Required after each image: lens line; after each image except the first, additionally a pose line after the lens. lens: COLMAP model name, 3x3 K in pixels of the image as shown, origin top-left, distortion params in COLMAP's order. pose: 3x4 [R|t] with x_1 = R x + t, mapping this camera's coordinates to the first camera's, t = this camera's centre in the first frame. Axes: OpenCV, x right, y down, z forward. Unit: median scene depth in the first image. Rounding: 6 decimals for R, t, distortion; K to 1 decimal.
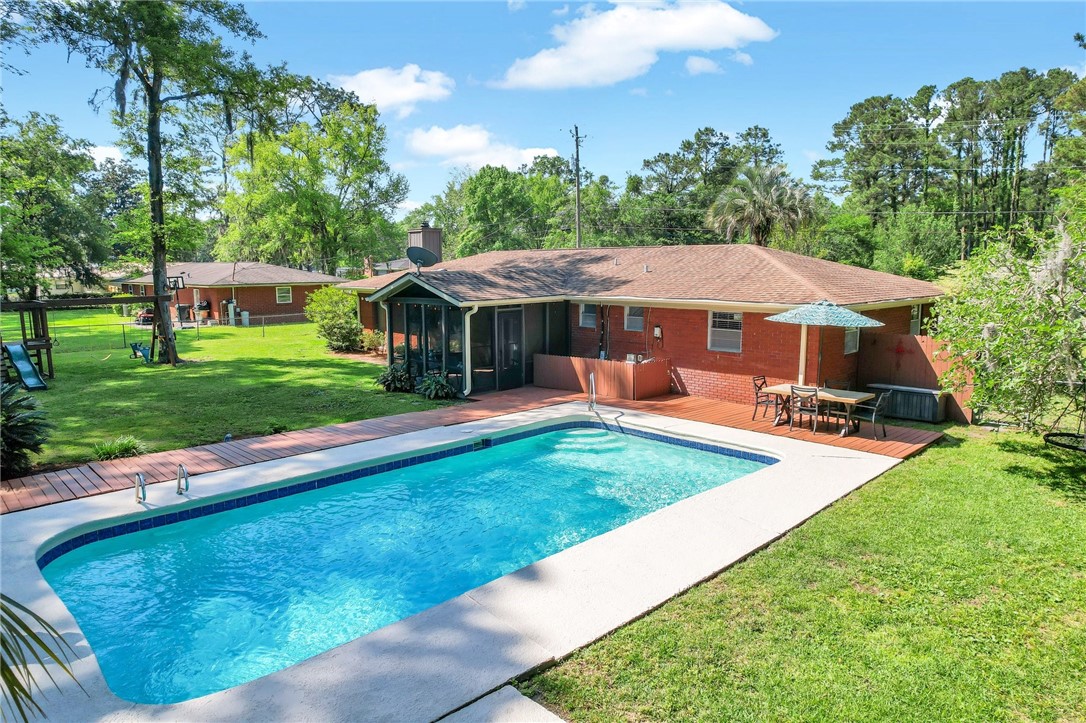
lens RADIAL K [[686.9, 0, 542.4], [0, 686.9, 359.7], [0, 0, 1]] dist [-0.059537, 0.062334]
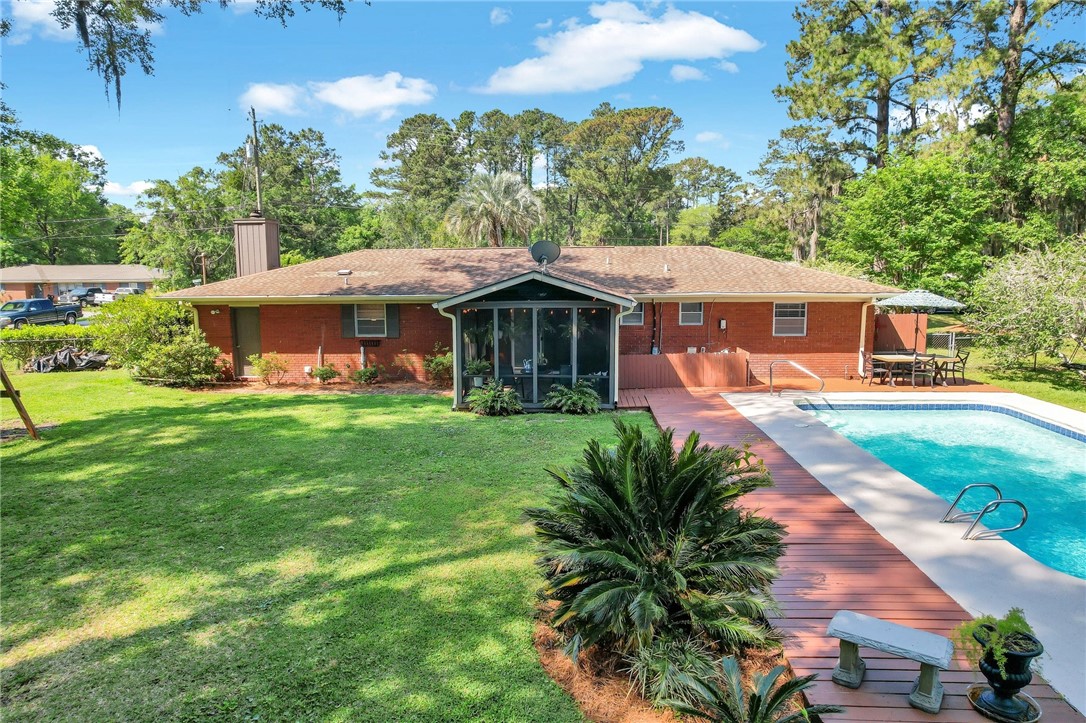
lens RADIAL K [[686.9, 0, 542.4], [0, 686.9, 359.7], [0, 0, 1]] dist [-0.059537, 0.062334]
pose [[0.757920, -0.091756, 0.645862, -0.728995], [0.096066, 0.994963, 0.028619, -0.041000], [-0.645235, 0.040355, 0.762918, 0.328635]]
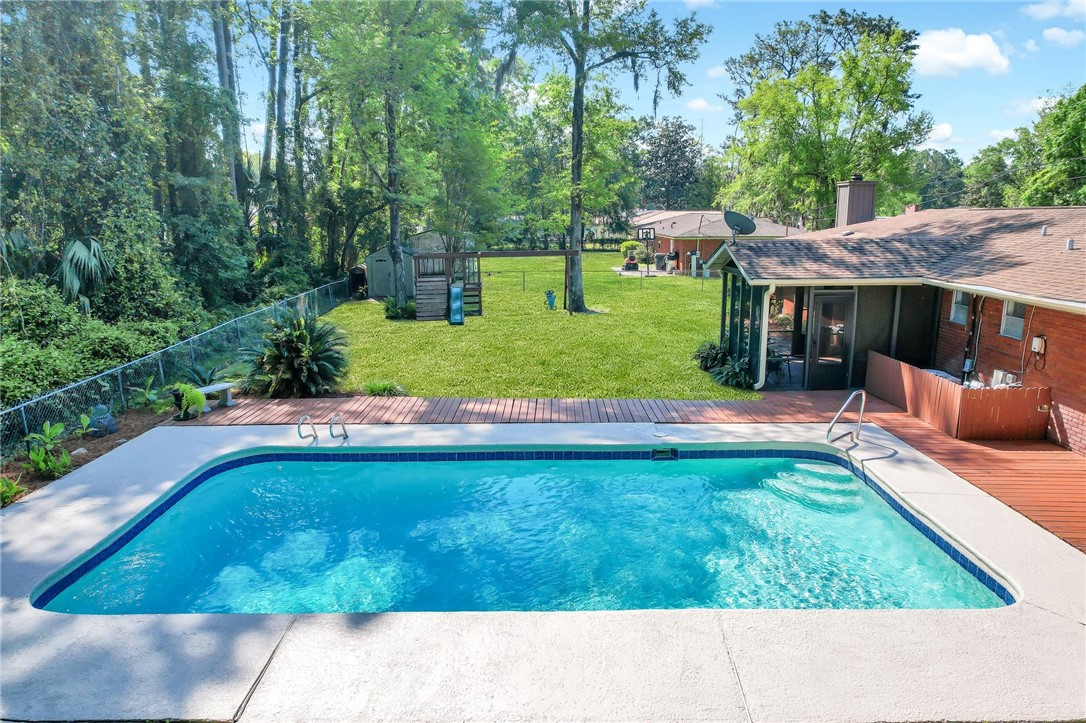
lens RADIAL K [[686.9, 0, 542.4], [0, 686.9, 359.7], [0, 0, 1]] dist [-0.059537, 0.062334]
pose [[0.725494, 0.146132, -0.672535, 0.246520], [-0.094426, 0.989092, 0.113053, -0.051629], [0.681720, -0.018514, 0.731379, 0.186594]]
